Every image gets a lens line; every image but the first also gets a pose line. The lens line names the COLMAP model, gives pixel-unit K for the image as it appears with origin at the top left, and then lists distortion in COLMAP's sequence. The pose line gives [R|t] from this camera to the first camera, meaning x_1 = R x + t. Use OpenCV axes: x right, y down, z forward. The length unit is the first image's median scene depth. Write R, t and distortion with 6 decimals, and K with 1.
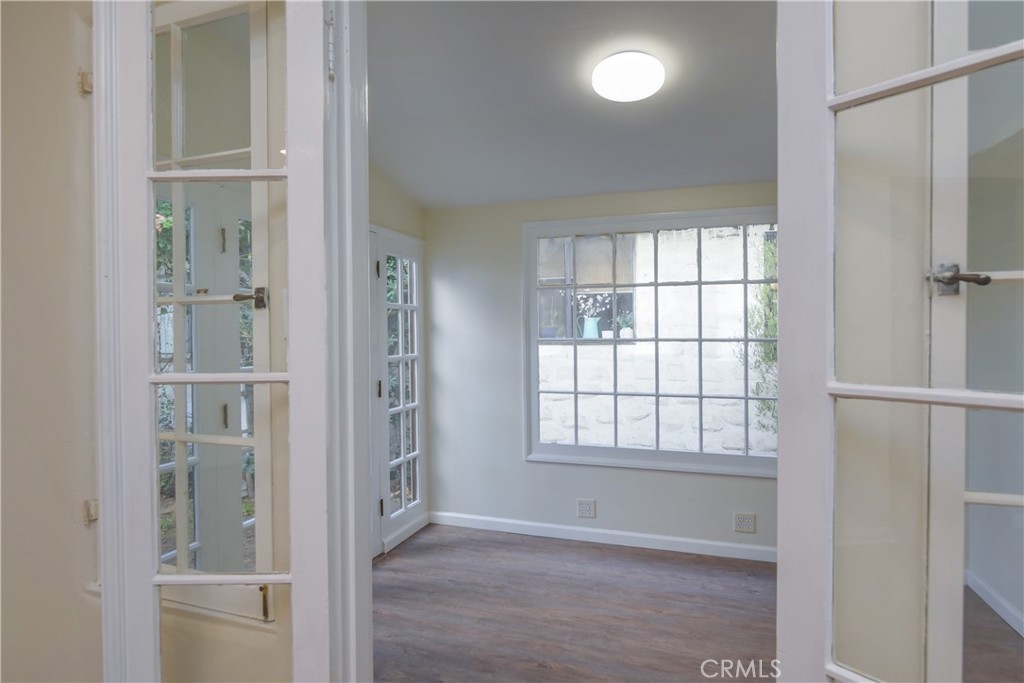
lens RADIAL K [[568.6, 0, 512.0], [0, 568.6, 341.5], [0, 0, 1]] dist [0.001016, 0.000394]
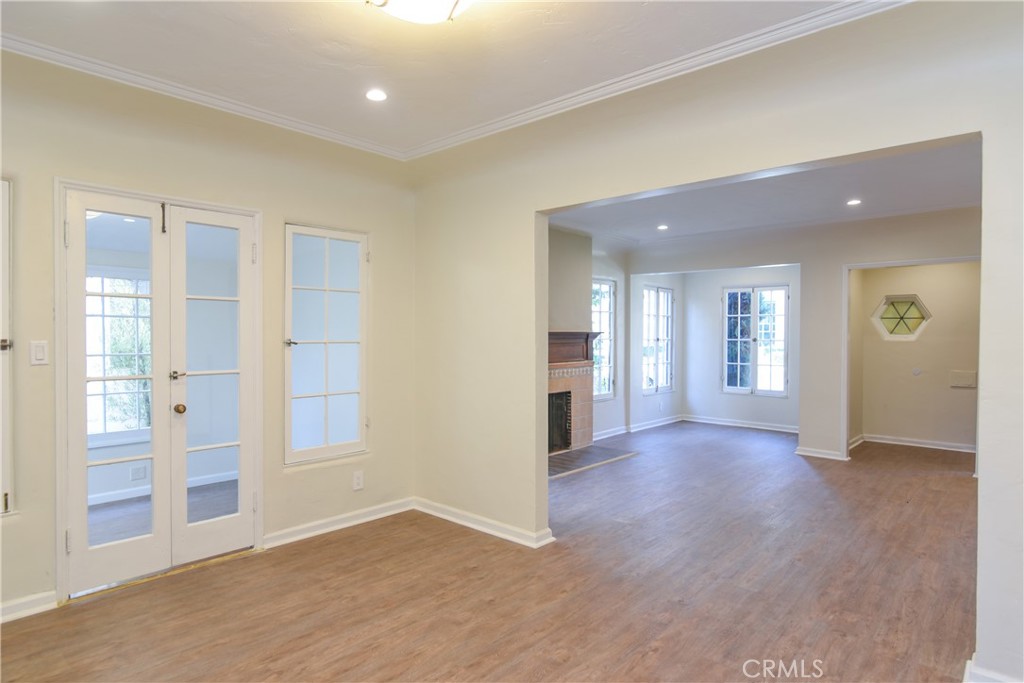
lens RADIAL K [[568.6, 0, 512.0], [0, 568.6, 341.5], [0, 0, 1]] dist [0.001016, 0.000394]
pose [[0.389168, -0.001741, 0.921165, -0.649778], [0.007762, 0.999969, -0.001390, -0.029490], [-0.921134, 0.007691, 0.389170, -0.562497]]
